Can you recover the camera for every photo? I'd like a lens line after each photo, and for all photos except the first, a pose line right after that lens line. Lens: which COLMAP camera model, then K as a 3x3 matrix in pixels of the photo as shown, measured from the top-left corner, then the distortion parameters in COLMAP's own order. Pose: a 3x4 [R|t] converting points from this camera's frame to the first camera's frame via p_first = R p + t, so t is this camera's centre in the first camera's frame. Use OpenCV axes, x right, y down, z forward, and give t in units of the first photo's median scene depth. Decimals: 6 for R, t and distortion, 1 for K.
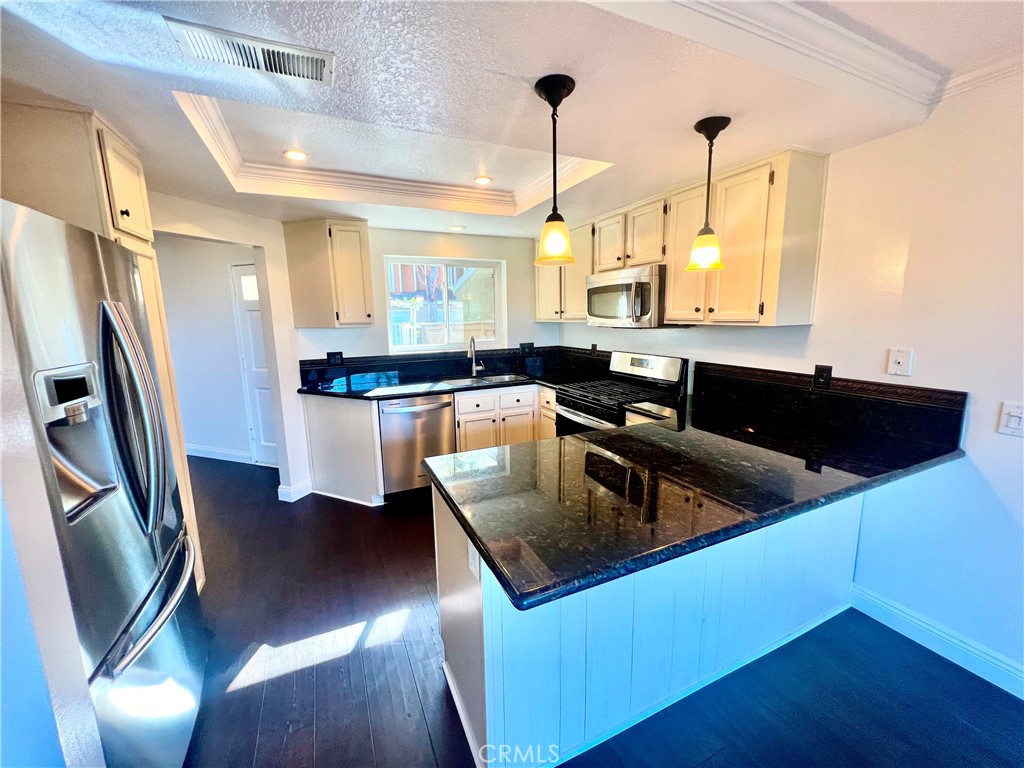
lens RADIAL K [[411.0, 0, 512.5], [0, 411.0, 383.8], [0, 0, 1]] dist [-0.000692, -0.000117]
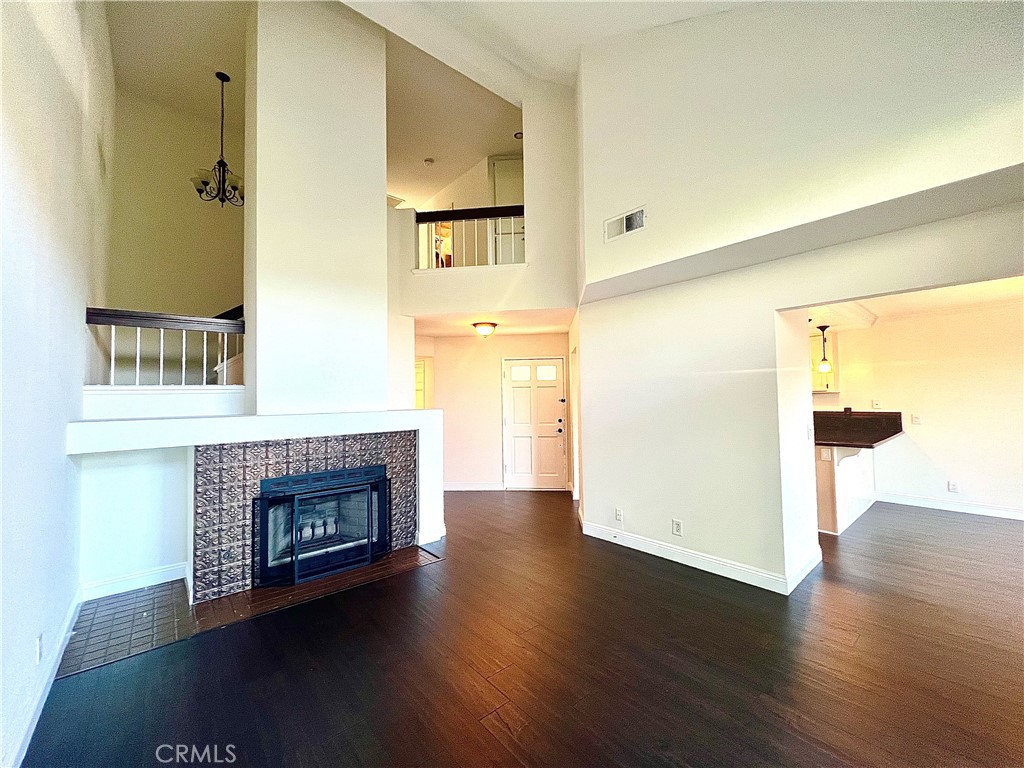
lens RADIAL K [[411.0, 0, 509.8], [0, 411.0, 382.0], [0, 0, 1]] dist [-0.000692, -0.000117]
pose [[0.963522, 0.009930, 0.267444, -1.917297], [0.046785, 0.977674, -0.204851, 0.220275], [-0.263507, 0.209891, 0.941546, -0.887308]]
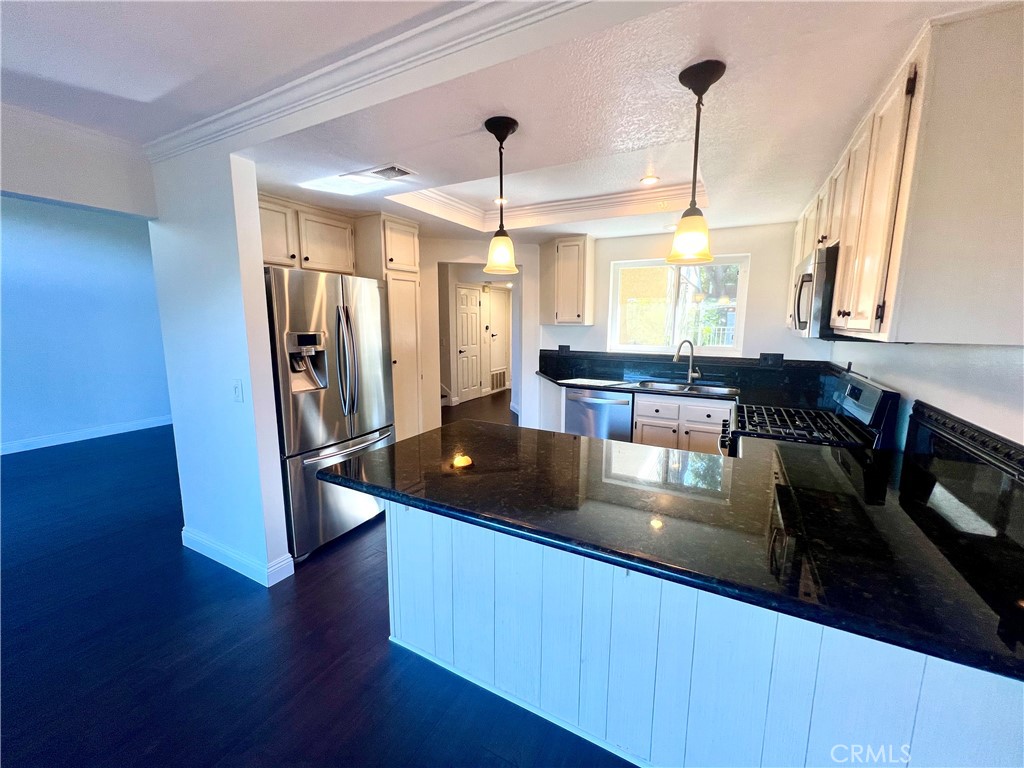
lens RADIAL K [[411.0, 0, 510.2], [0, 411.0, 382.1], [0, 0, 1]] dist [-0.000692, -0.000117]
pose [[0.602910, 0.142307, -0.785015, 0.705698], [-0.147343, 0.986898, 0.065742, -0.040665], [0.784086, 0.076030, 0.615978, 0.205206]]
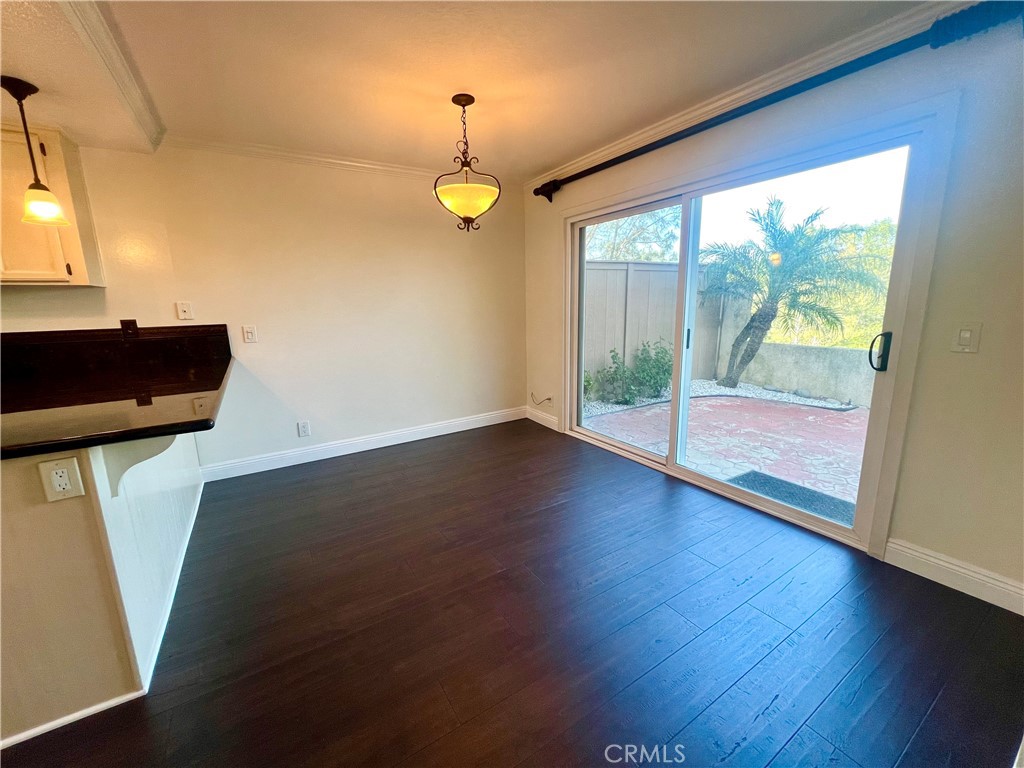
lens RADIAL K [[411.0, 0, 509.8], [0, 411.0, 377.9], [0, 0, 1]] dist [-0.000692, -0.000117]
pose [[-0.120224, -0.167974, 0.978433, -0.616261], [0.191938, 0.963053, 0.188917, 0.108706], [-0.974015, 0.210511, -0.083542, -0.002402]]
